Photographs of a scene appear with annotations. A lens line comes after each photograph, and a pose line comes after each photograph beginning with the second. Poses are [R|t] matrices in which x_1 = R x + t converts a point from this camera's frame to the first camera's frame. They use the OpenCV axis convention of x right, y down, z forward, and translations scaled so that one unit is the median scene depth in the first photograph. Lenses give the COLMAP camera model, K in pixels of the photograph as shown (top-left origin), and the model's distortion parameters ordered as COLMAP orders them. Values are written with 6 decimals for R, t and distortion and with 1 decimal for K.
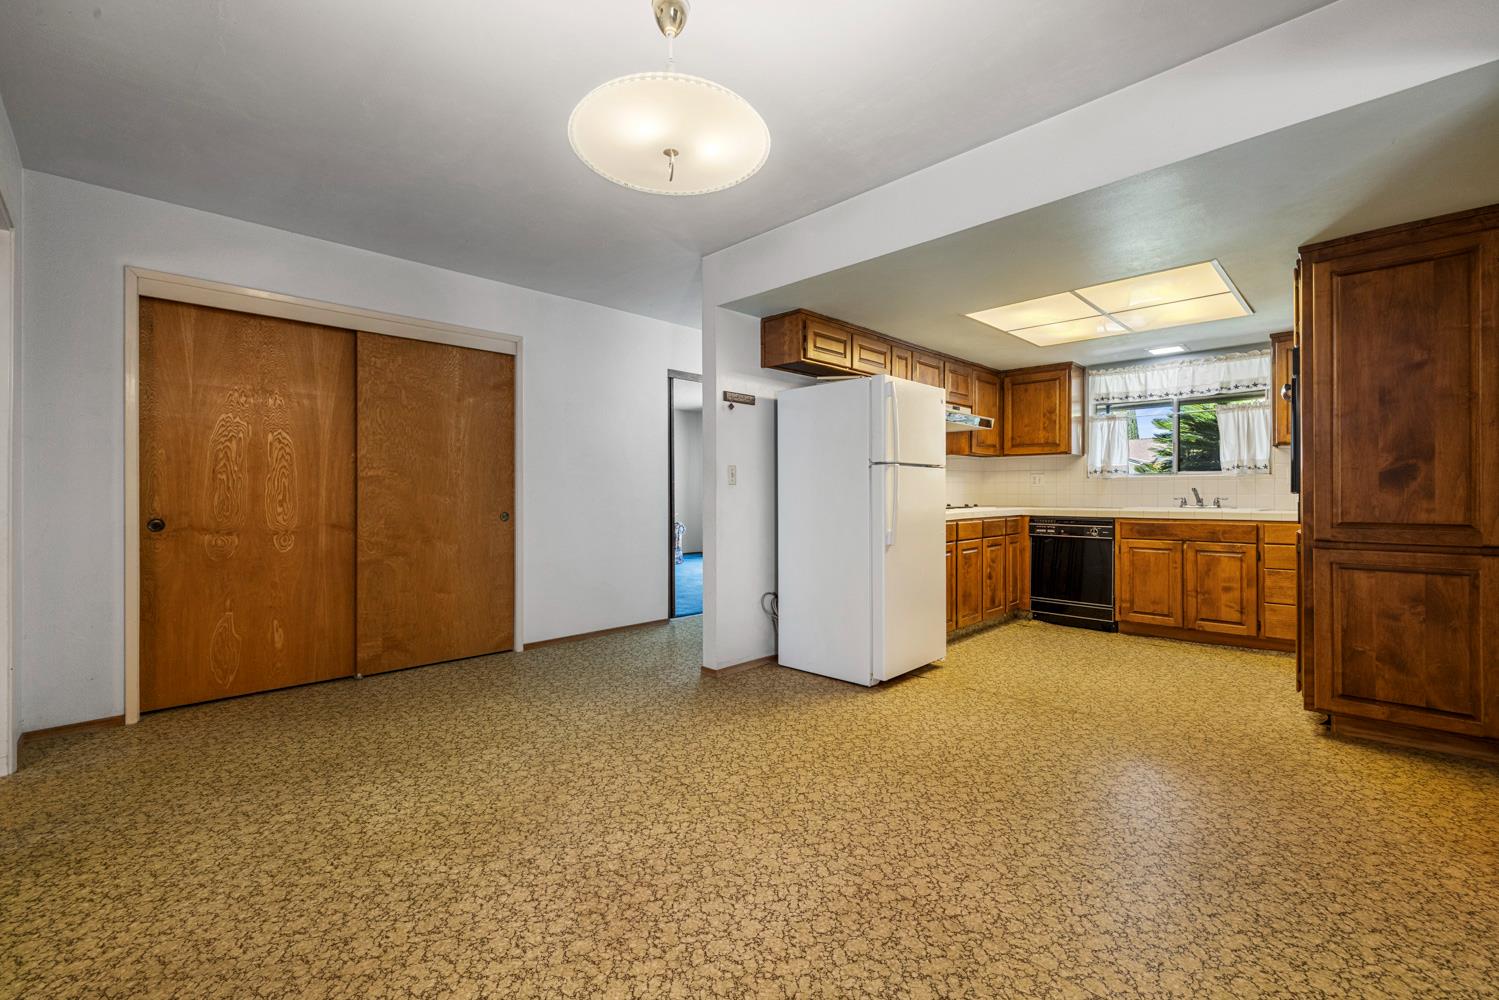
lens RADIAL K [[638.3, 0, 749.1], [0, 638.3, 497.6], [0, 0, 1]] dist [-0.002535, -0.000277]
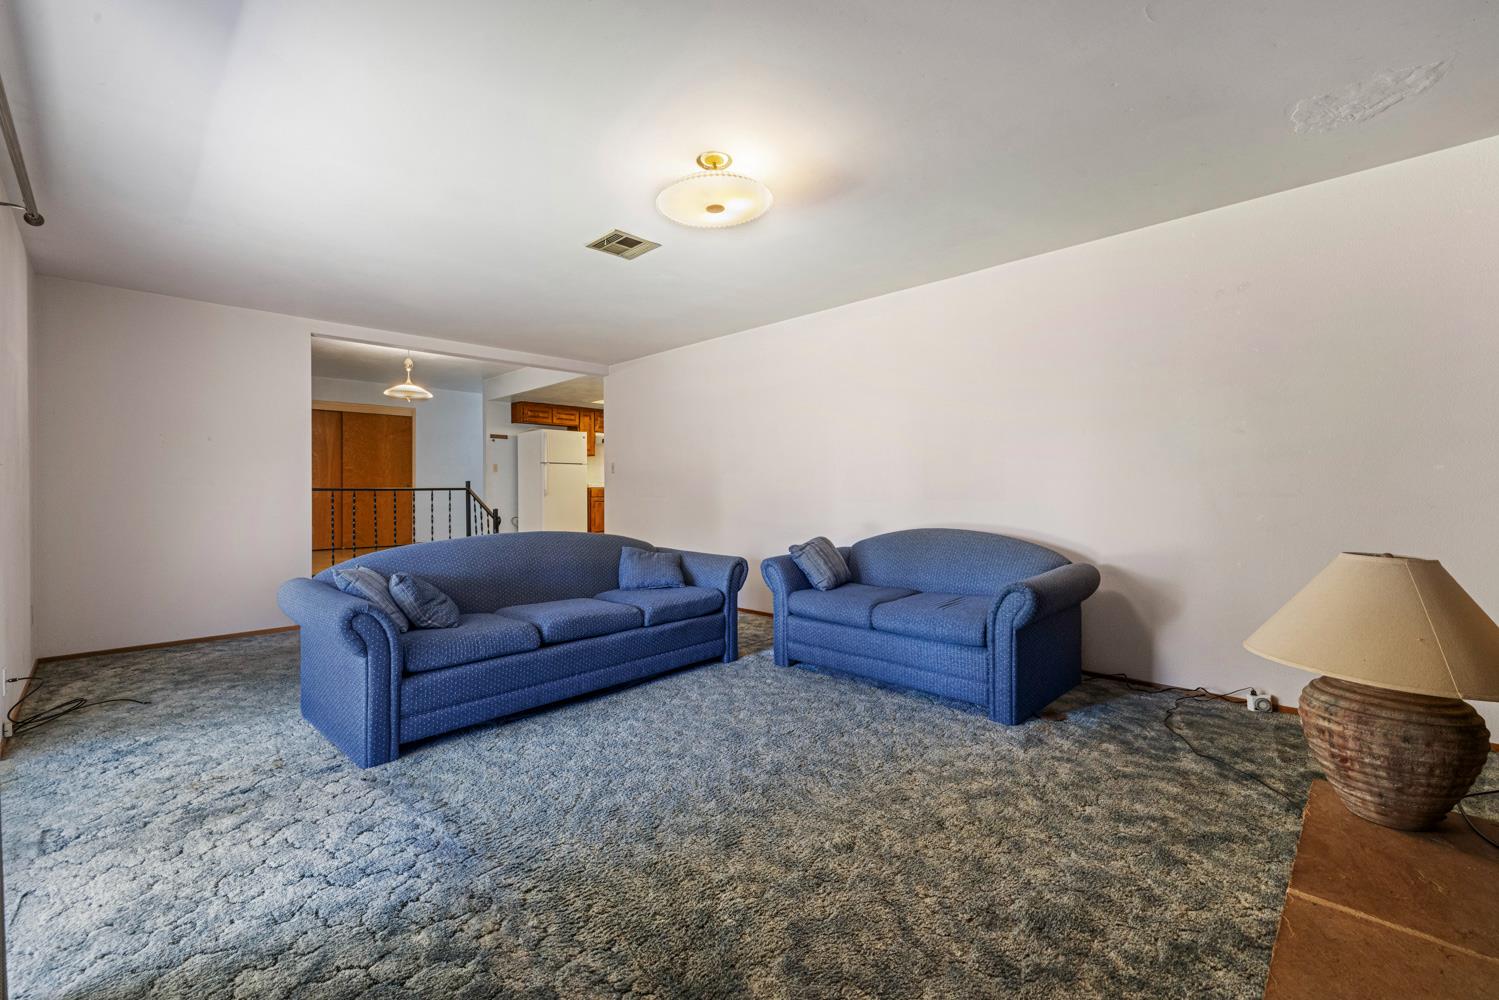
lens RADIAL K [[638.3, 0, 748.4], [0, 638.3, 493.2], [0, 0, 1]] dist [-0.002535, -0.000277]
pose [[0.999968, -0.007635, -0.002588, 0.920444], [0.007633, 0.999971, -0.000855, 0.069972], [0.002594, 0.000835, 0.999996, -1.404561]]
